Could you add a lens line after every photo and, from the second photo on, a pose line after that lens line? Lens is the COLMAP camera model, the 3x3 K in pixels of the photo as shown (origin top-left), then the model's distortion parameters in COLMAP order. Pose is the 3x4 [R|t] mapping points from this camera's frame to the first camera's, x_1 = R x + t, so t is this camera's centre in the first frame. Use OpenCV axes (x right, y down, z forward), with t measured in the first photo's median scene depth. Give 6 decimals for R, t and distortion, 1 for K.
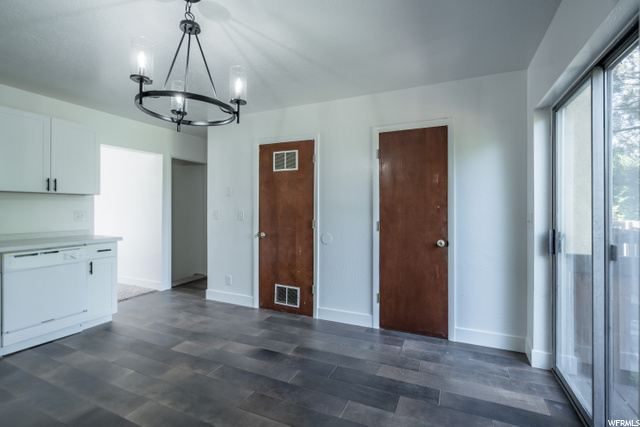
lens RADIAL K [[295.2, 0, 319.2], [0, 295.2, 209.9], [0, 0, 1]] dist [-0.002208, 0.002164]
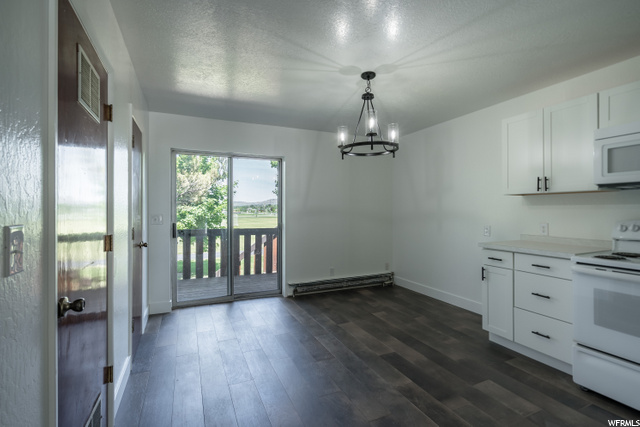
lens RADIAL K [[295.2, 0, 316.1], [0, 295.2, 210.1], [0, 0, 1]] dist [-0.002208, 0.002164]
pose [[-0.755563, -0.001091, 0.655075, -0.692480], [0.005148, 0.999958, 0.007602, -0.012429], [-0.655055, 0.009116, -0.755526, 1.302014]]
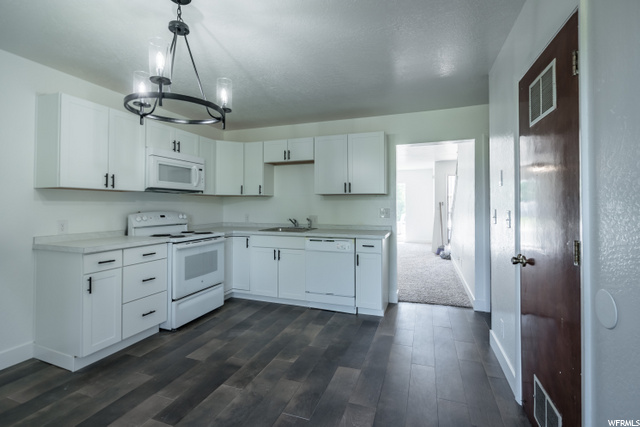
lens RADIAL K [[295.2, 0, 320.5], [0, 295.2, 201.8], [0, 0, 1]] dist [-0.002208, 0.002164]
pose [[0.091938, -0.014052, -0.995666, 0.331157], [-0.005123, 0.999881, -0.014585, -0.005752], [0.995752, 0.006442, 0.091855, 0.762939]]
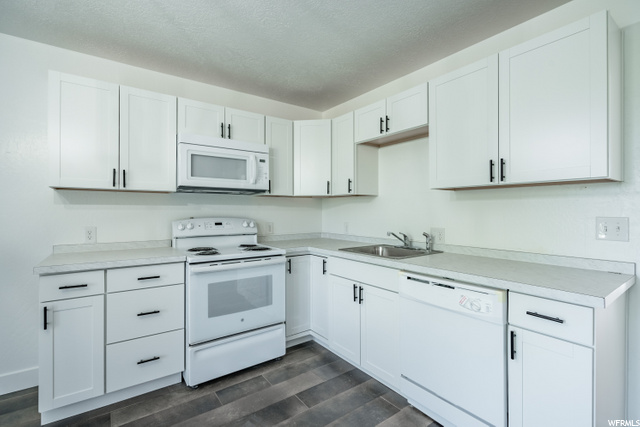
lens RADIAL K [[295.2, 0, 322.2], [0, 295.2, 210.6], [0, 0, 1]] dist [-0.002208, 0.002164]
pose [[-0.480836, -0.002228, -0.876808, -0.241426], [-0.006165, 0.999981, 0.000839, -0.005908], [0.876789, 0.005809, -0.480841, 0.969186]]
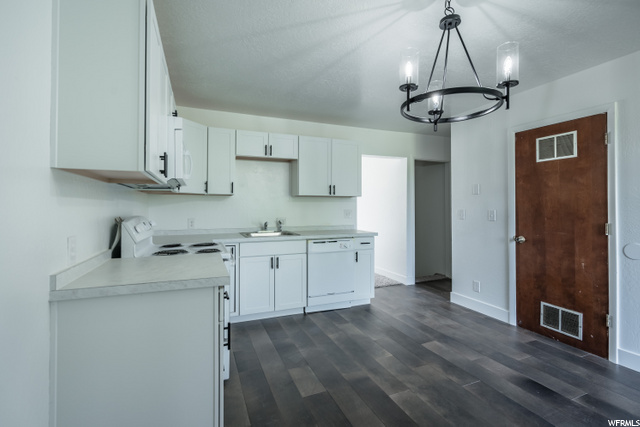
lens RADIAL K [[295.2, 0, 322.0], [0, 295.2, 205.1], [0, 0, 1]] dist [-0.002208, 0.002164]
pose [[0.739026, -0.007770, -0.673632, -0.056013], [-0.001938, 0.999905, -0.013660, 0.000089], [0.673674, 0.011401, 0.738941, 0.000651]]
